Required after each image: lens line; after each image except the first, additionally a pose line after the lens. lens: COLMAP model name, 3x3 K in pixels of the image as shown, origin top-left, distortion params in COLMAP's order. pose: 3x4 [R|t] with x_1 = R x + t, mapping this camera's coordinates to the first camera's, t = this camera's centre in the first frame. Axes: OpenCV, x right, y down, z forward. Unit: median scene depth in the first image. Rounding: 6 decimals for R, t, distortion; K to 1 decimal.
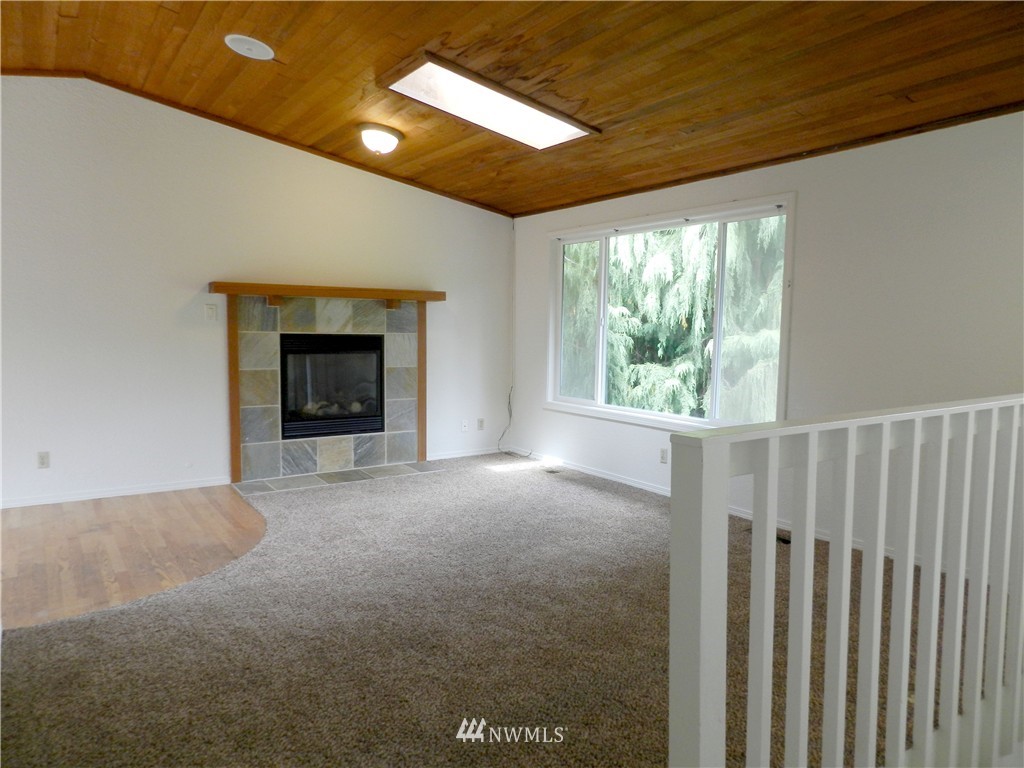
lens RADIAL K [[689.0, 0, 511.5], [0, 689.0, 388.2], [0, 0, 1]] dist [0.013574, -0.002812]
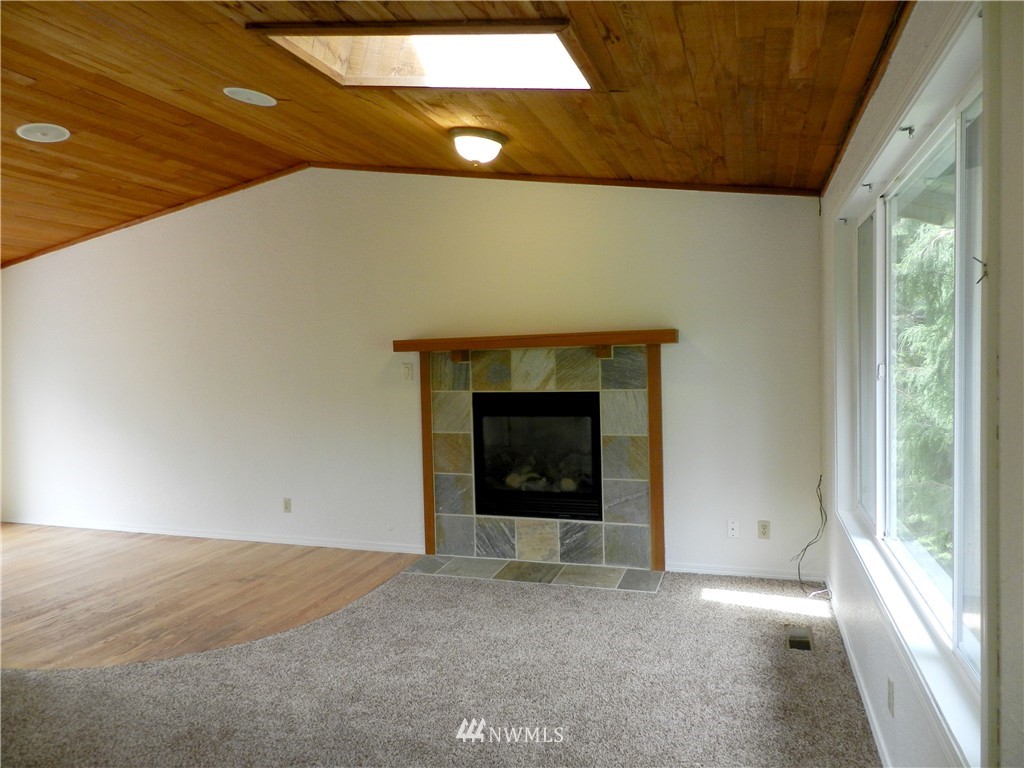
lens RADIAL K [[689.0, 0, 511.5], [0, 689.0, 388.2], [0, 0, 1]] dist [0.013574, -0.002812]
pose [[0.590597, 0.003781, -0.806958, 0.386255], [-0.036087, 0.999112, -0.021730, -0.065365], [0.806159, 0.041954, 0.590209, 0.506316]]
